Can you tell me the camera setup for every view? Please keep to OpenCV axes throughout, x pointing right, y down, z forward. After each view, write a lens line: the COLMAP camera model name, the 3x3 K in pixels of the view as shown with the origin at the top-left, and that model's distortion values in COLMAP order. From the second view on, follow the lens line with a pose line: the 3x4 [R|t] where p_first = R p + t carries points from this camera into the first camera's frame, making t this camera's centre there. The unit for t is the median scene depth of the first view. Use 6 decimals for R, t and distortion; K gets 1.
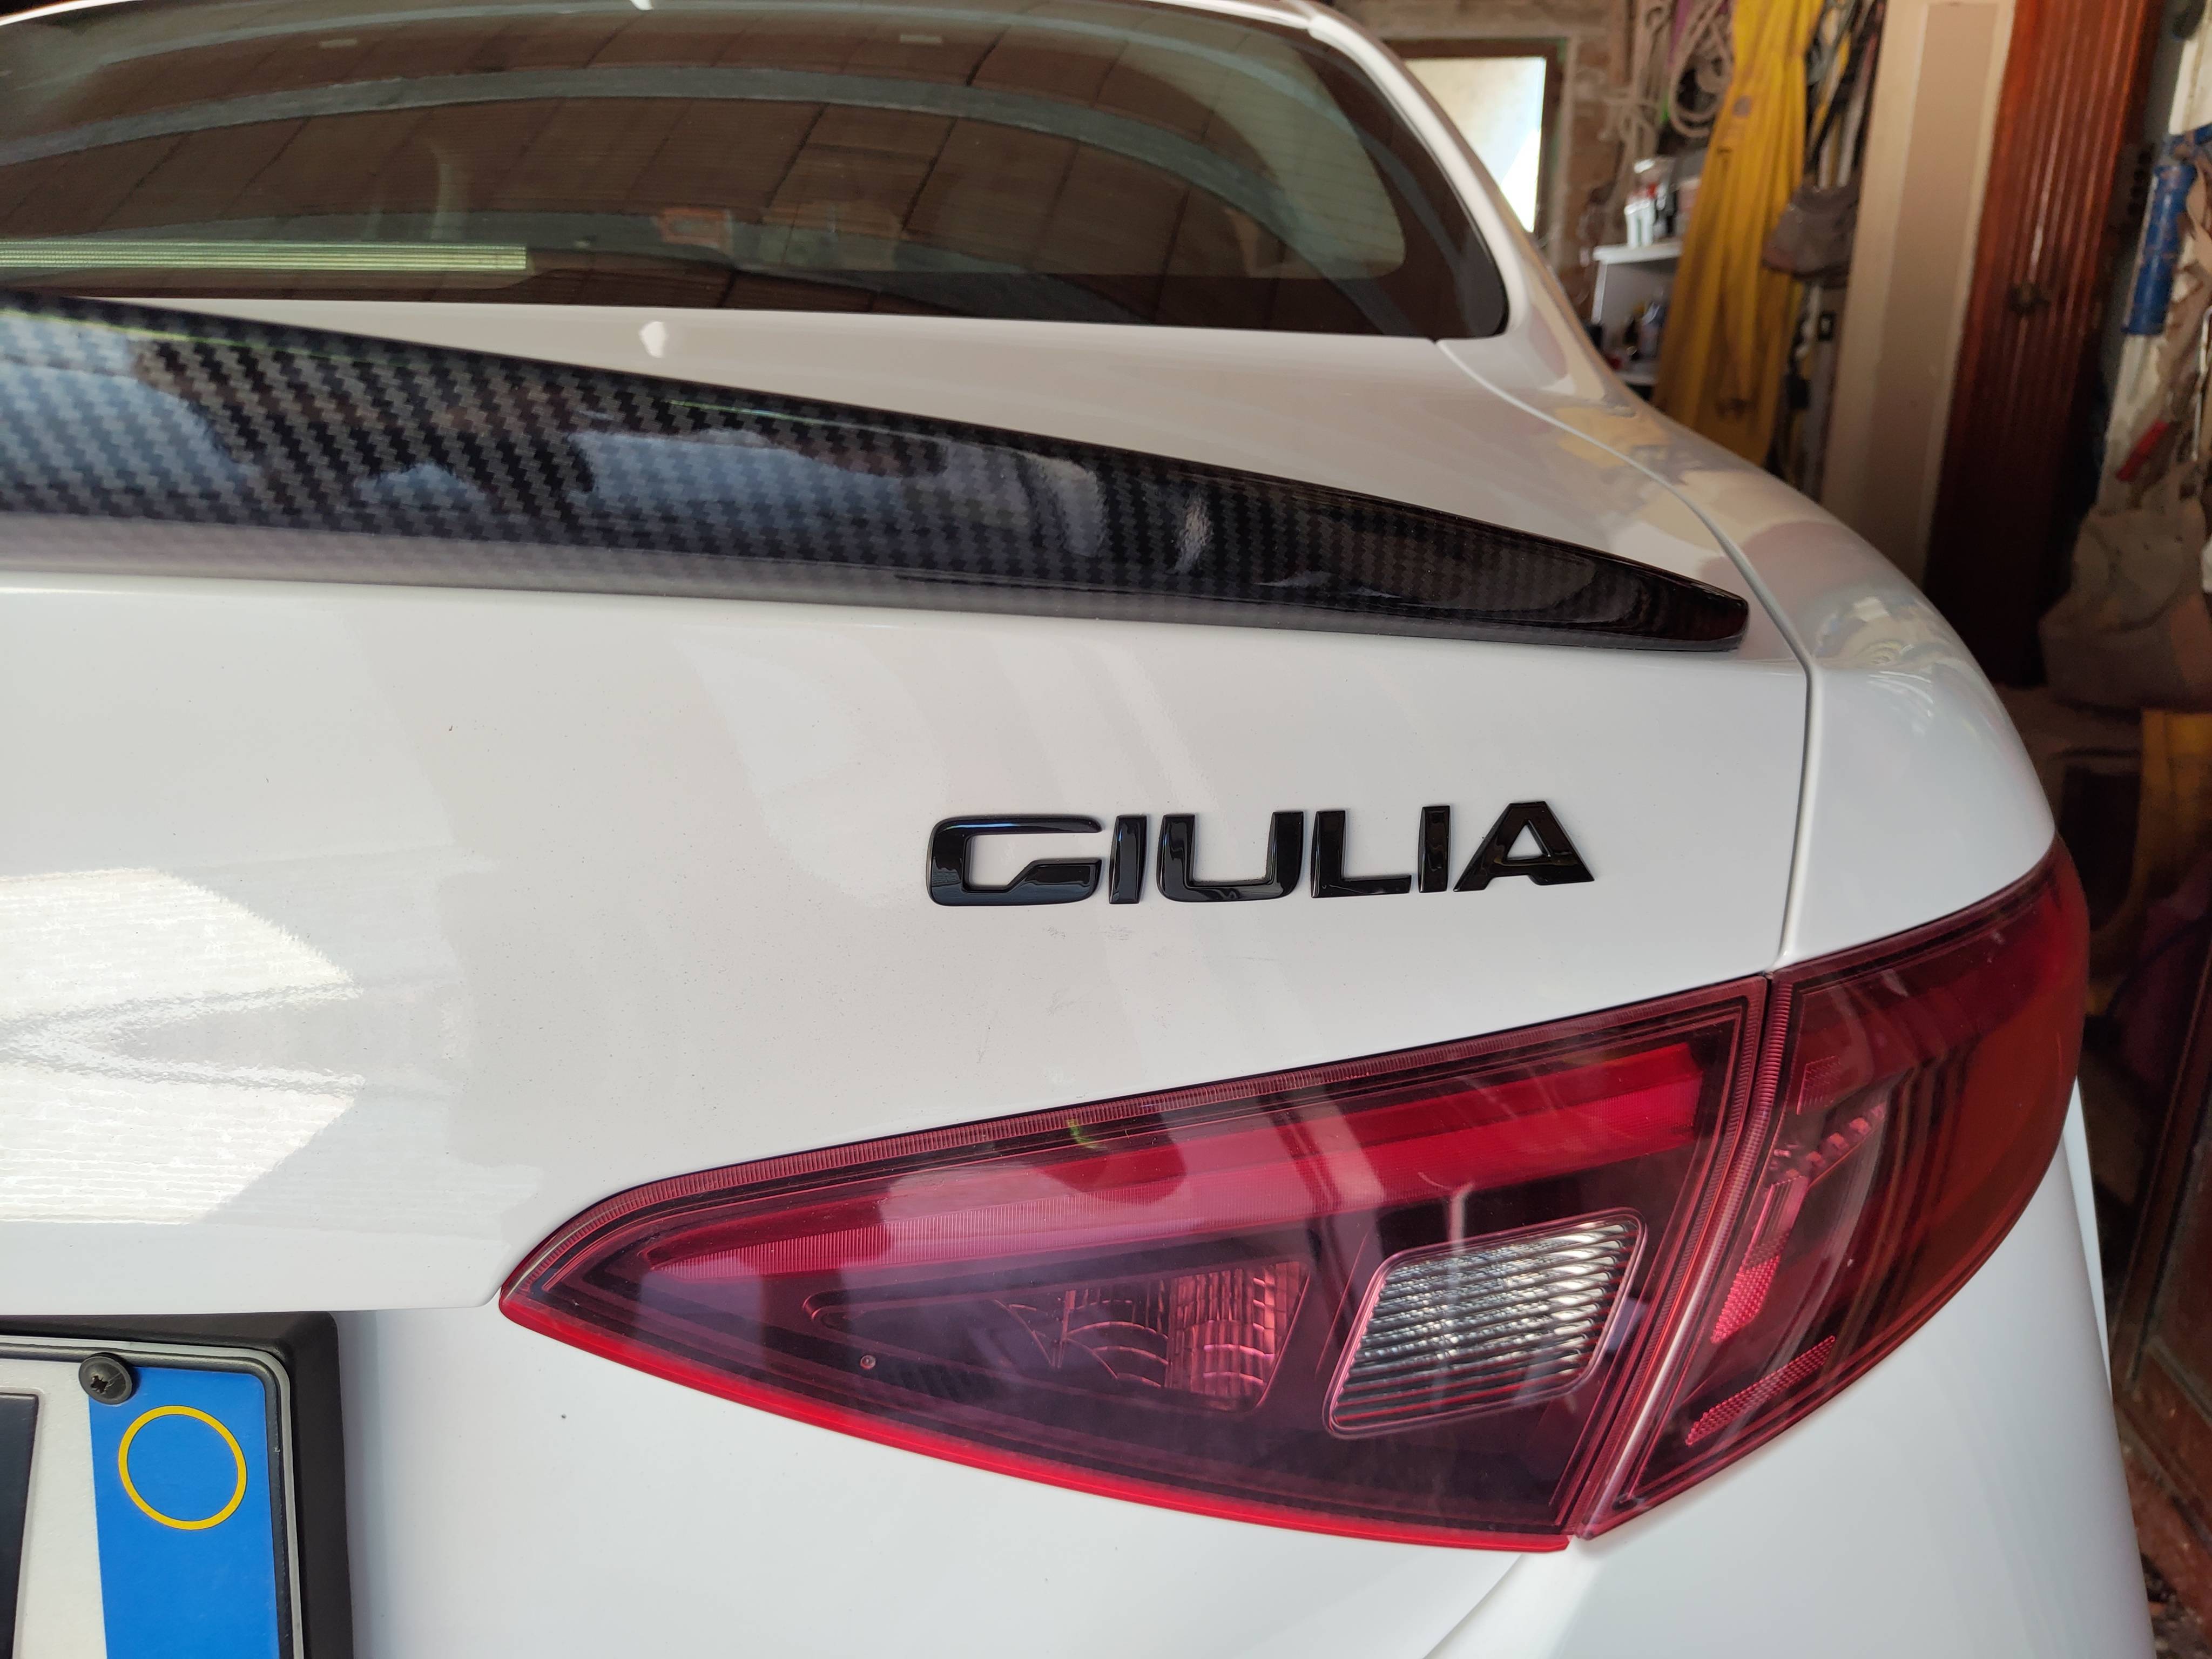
lens RADIAL K [[1664.8, 0, 1106.0], [0, 1664.8, 829.5], [0, 0, 1]] dist [-0.002449, 0.000144]
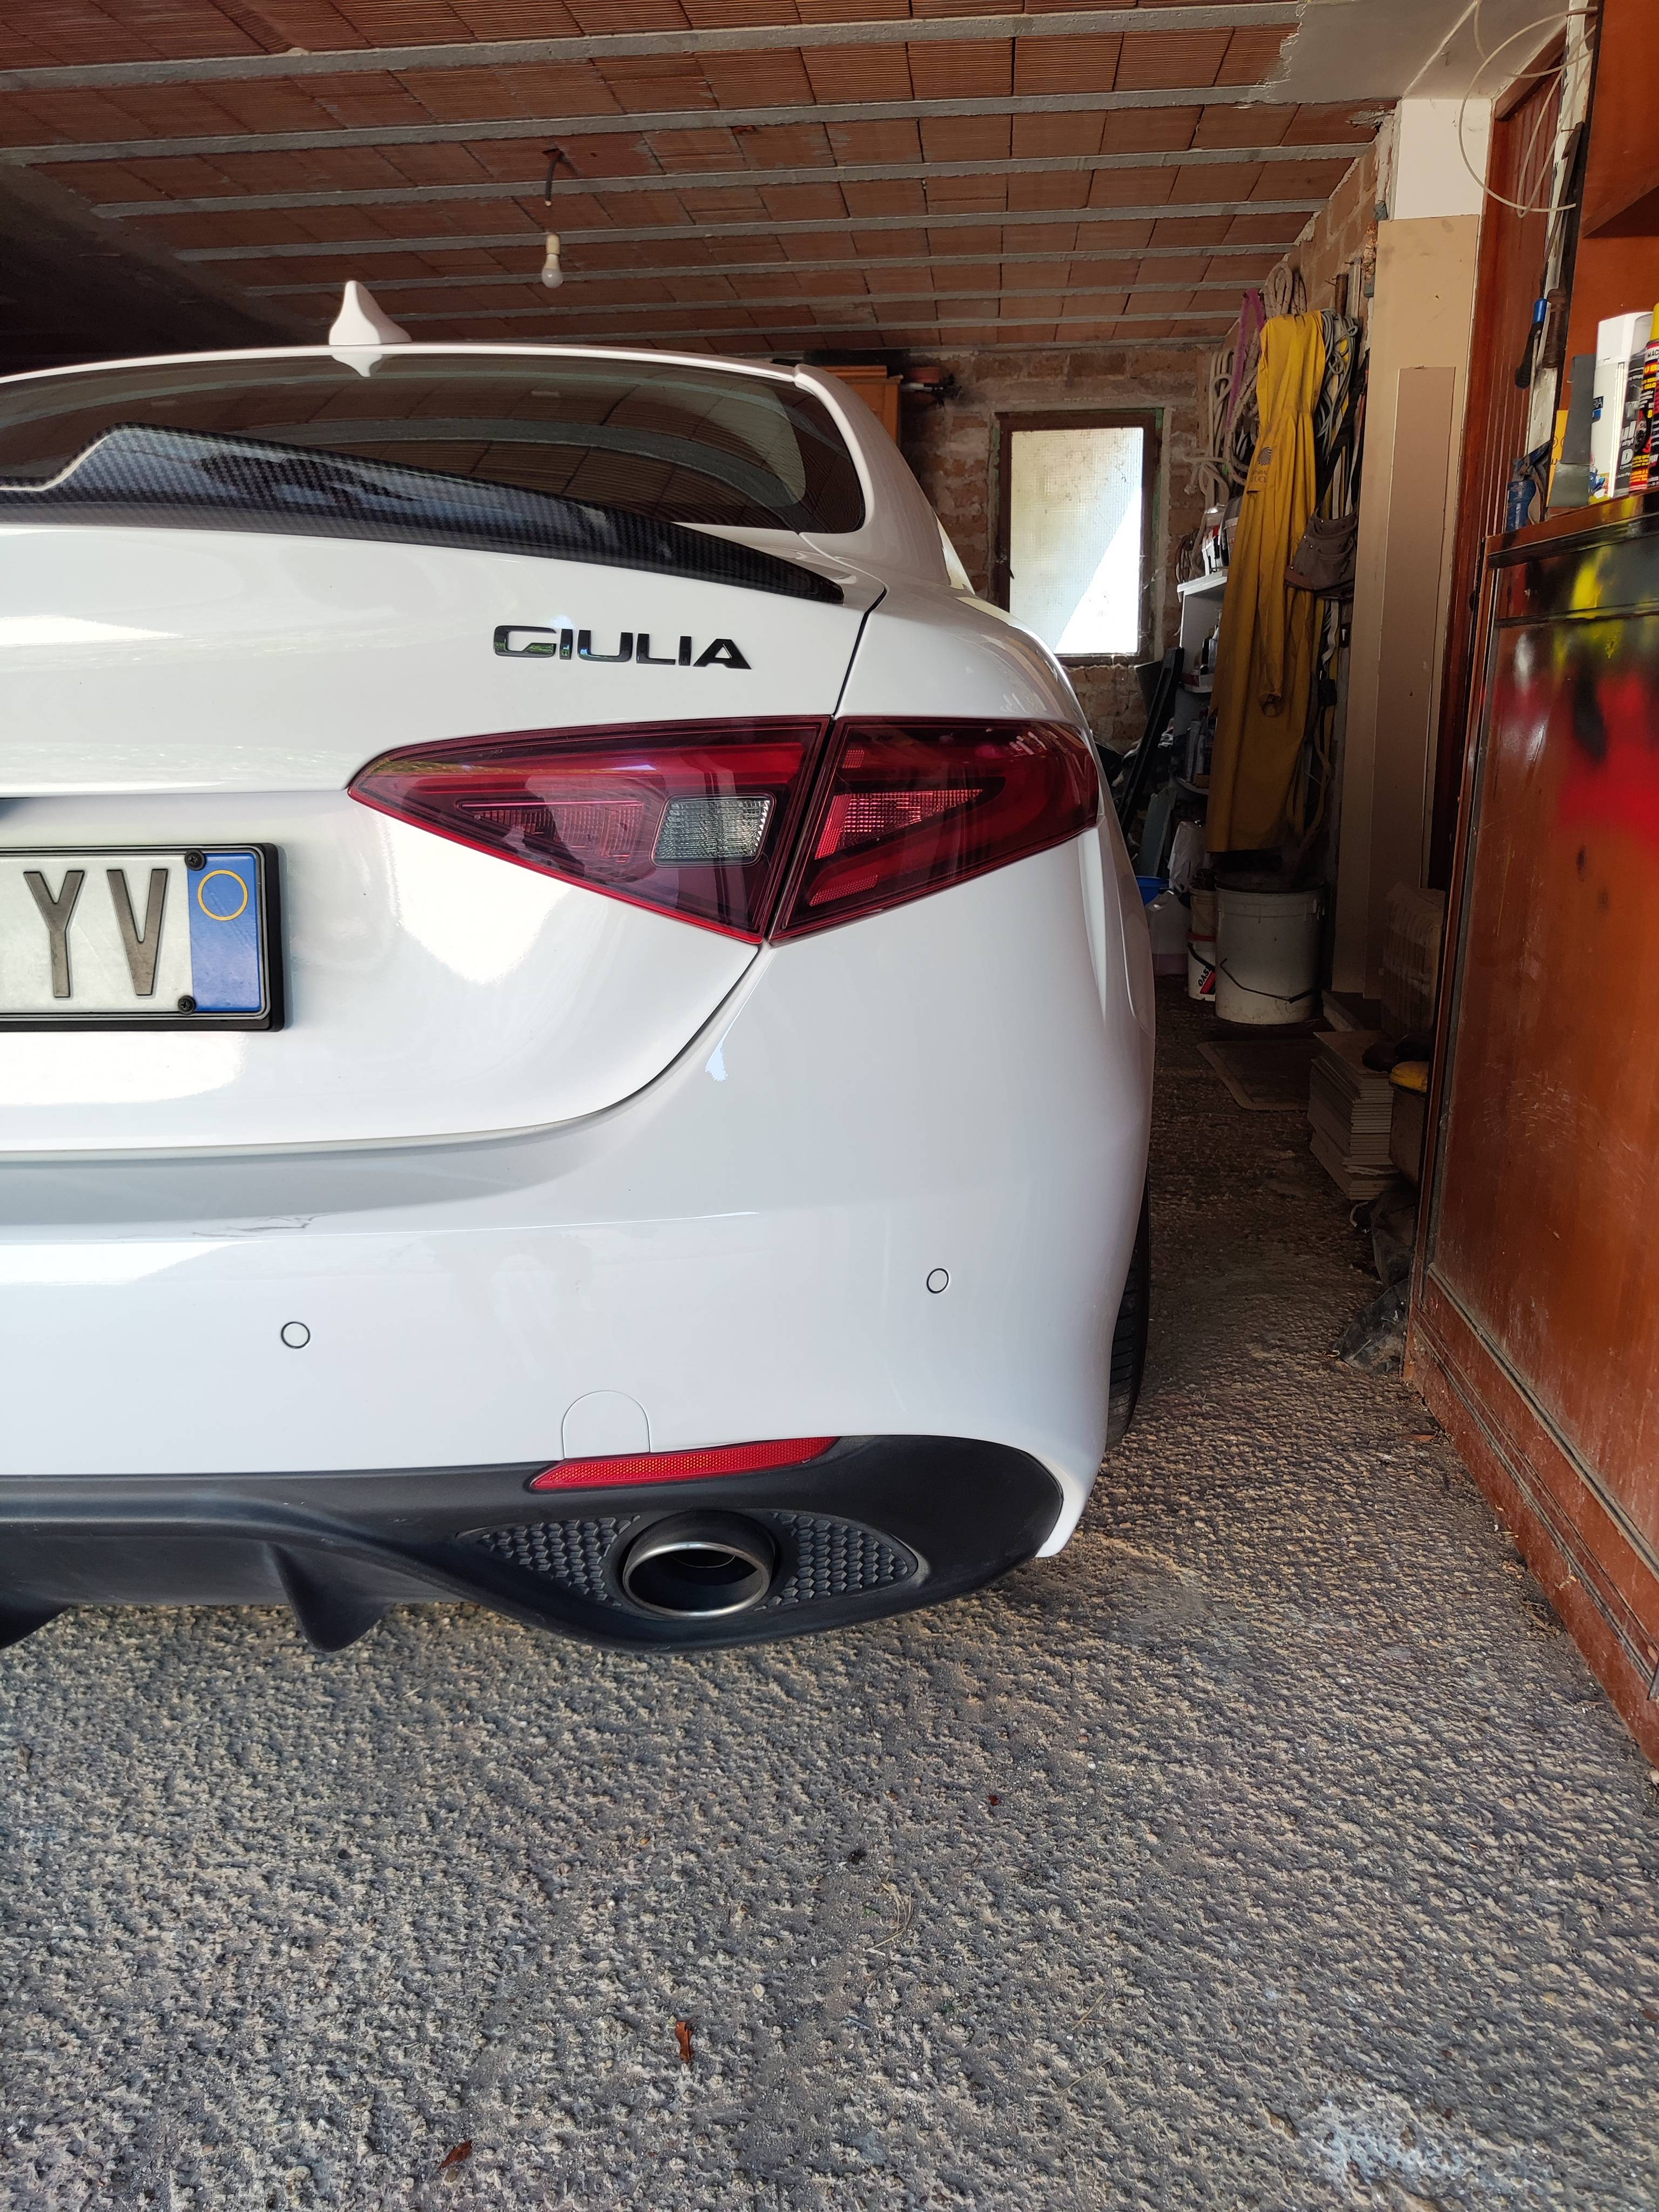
lens RADIAL K [[1585.0, 0, 829.5], [0, 1585.0, 1106.0], [0, 0, 1]] dist [0.002254, 0.001838]
pose [[0.999442, -0.027896, 0.018393, 0.105980], [0.028559, 0.998915, -0.036784, 0.248906], [-0.017347, 0.037288, 0.999154, -0.454504]]
